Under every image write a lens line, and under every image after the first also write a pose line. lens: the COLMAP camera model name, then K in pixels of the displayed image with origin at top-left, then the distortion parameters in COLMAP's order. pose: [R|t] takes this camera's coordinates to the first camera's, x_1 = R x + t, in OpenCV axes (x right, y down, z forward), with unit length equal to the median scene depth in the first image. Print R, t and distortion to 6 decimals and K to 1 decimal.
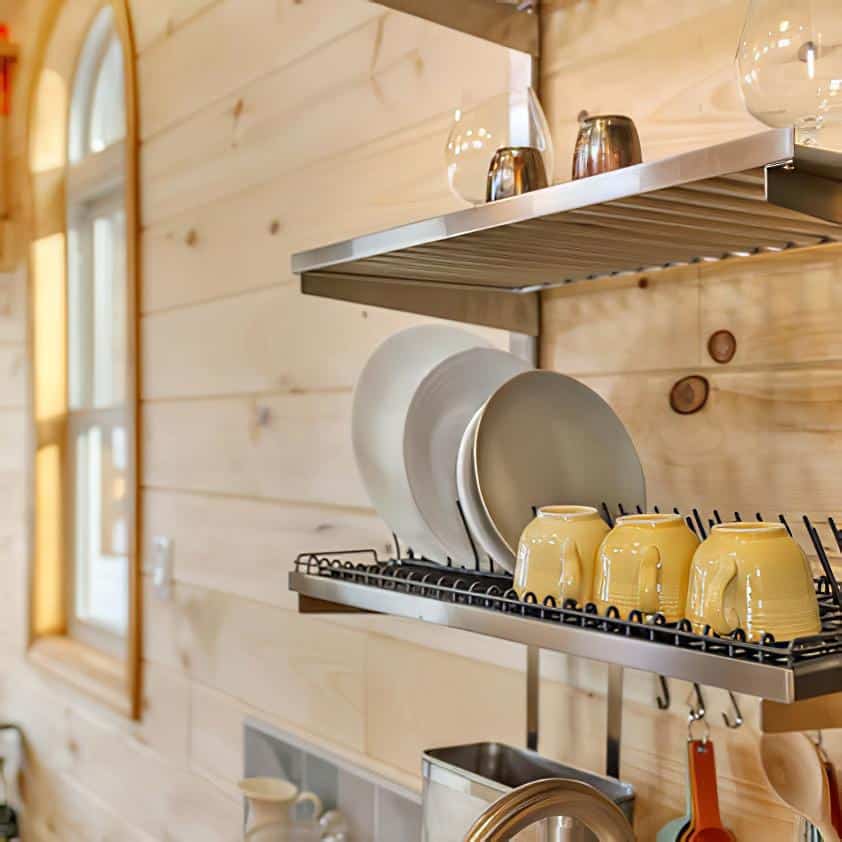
lens RADIAL K [[1134.7, 0, 421.0], [0, 1134.7, 421.0], [0, 0, 1]] dist [0.010989, 0.004089]
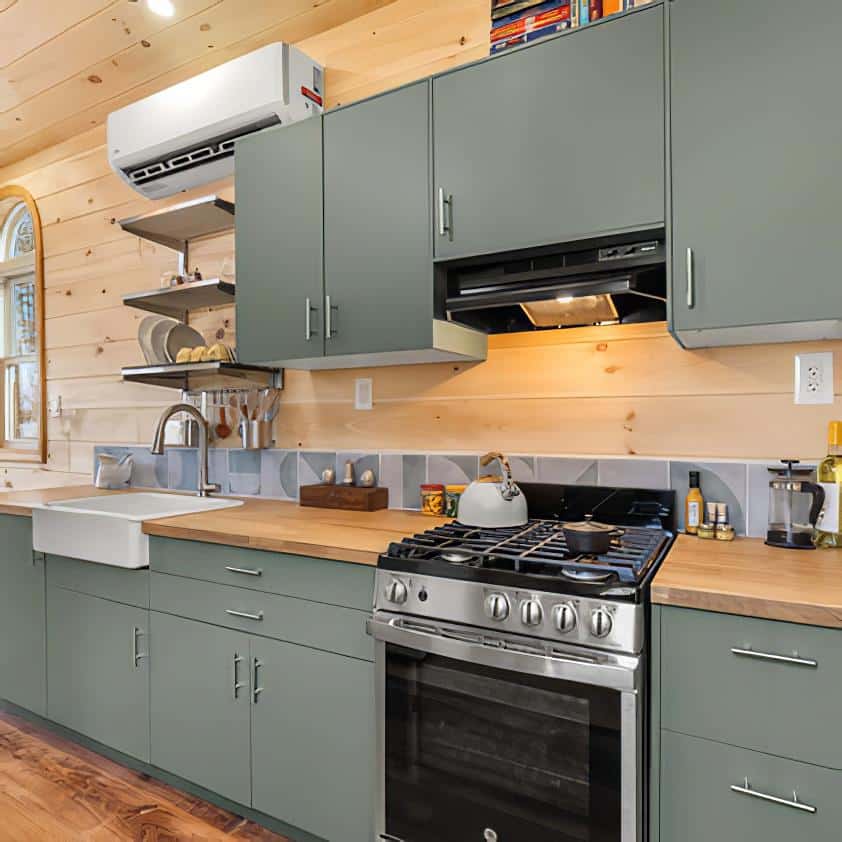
lens RADIAL K [[558.7, 0, 421.0], [0, 558.7, 421.0], [0, 0, 1]] dist [-0.004302, -0.000278]
pose [[0.900039, -0.008921, 0.435717, -0.015953], [0.003702, 0.999911, 0.012824, 0.273850], [-0.435793, -0.009929, 0.899992, -1.248820]]
